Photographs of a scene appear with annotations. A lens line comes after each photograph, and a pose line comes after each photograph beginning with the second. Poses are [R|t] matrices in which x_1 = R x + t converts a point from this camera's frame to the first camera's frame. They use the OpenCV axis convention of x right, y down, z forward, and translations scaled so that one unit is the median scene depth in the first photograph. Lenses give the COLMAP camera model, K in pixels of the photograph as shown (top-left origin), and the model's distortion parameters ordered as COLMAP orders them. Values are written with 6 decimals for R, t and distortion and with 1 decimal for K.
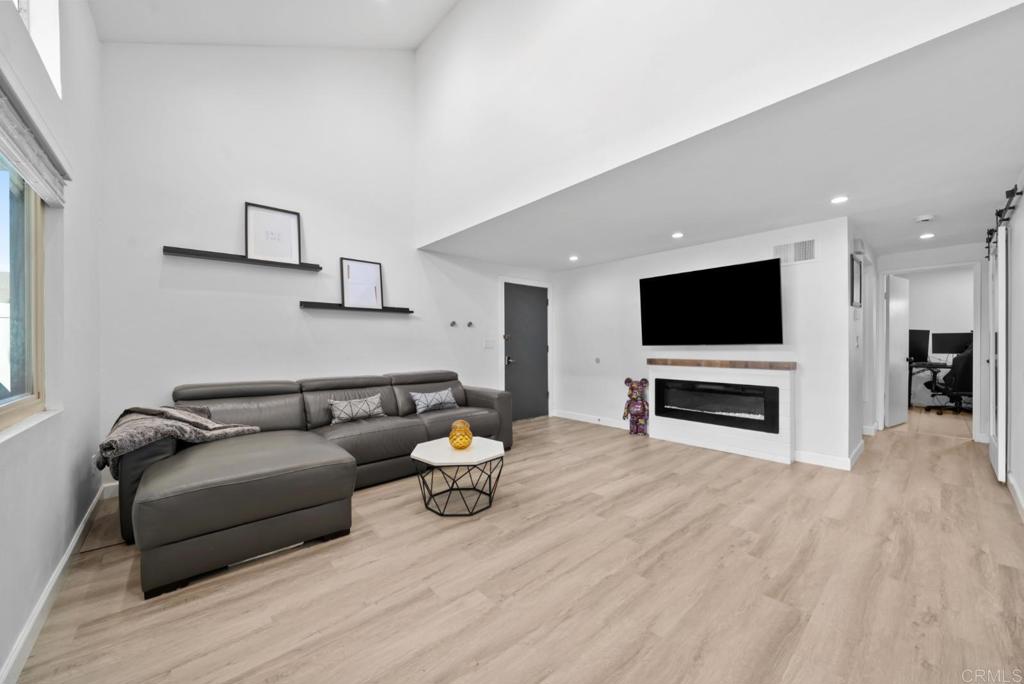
lens RADIAL K [[381.0, 0, 508.9], [0, 381.0, 343.1], [0, 0, 1]] dist [0.000713, 0.000042]
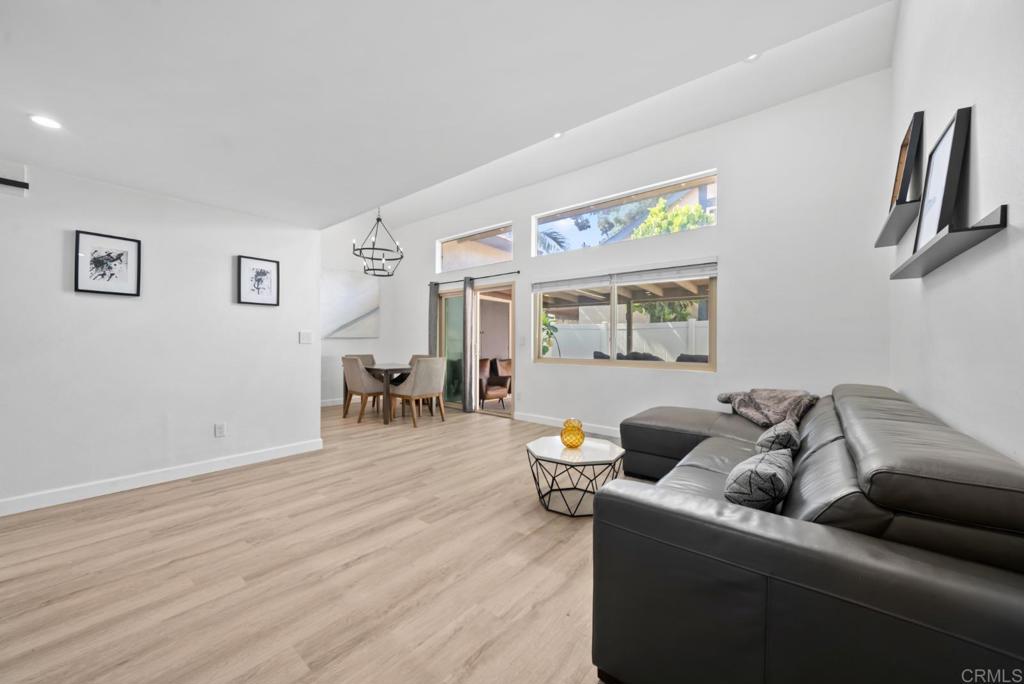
lens RADIAL K [[376.0, 0, 507.8], [0, 376.0, 343.4], [0, 0, 1]] dist [-0.000252, -0.000009]
pose [[-0.988128, -0.001974, -0.153619, 0.142035], [-0.002620, 0.999989, 0.004002, 0.004569], [0.153609, 0.004357, -0.988122, 1.463523]]
